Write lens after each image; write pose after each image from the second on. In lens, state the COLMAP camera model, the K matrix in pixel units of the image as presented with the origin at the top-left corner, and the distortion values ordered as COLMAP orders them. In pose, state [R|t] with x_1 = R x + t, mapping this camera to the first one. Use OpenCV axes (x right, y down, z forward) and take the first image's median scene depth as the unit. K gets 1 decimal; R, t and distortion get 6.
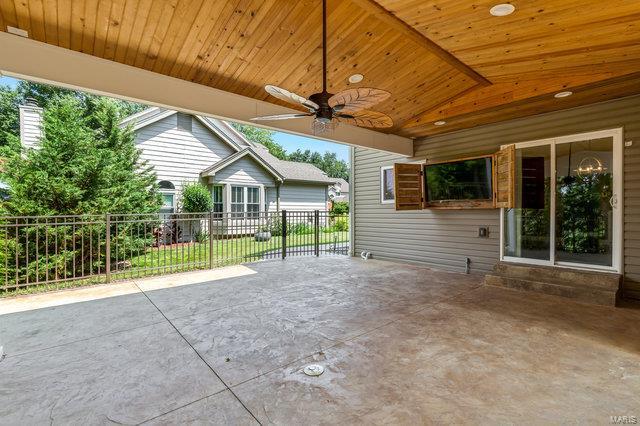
lens RADIAL K [[306.4, 0, 320.8], [0, 306.4, 211.4], [0, 0, 1]] dist [0.000162, 0.000032]
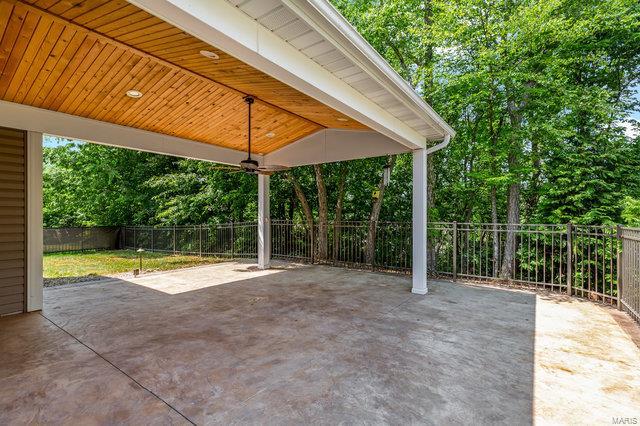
lens RADIAL K [[291.7, 0, 319.7], [0, 291.7, 214.5], [0, 0, 1]] dist [-0.004904, -0.000217]
pose [[-0.968381, 0.001144, -0.249472, 0.035585], [0.001144, 0.999999, 0.000145, -0.032059], [0.249472, -0.000145, -0.968382, 2.441690]]
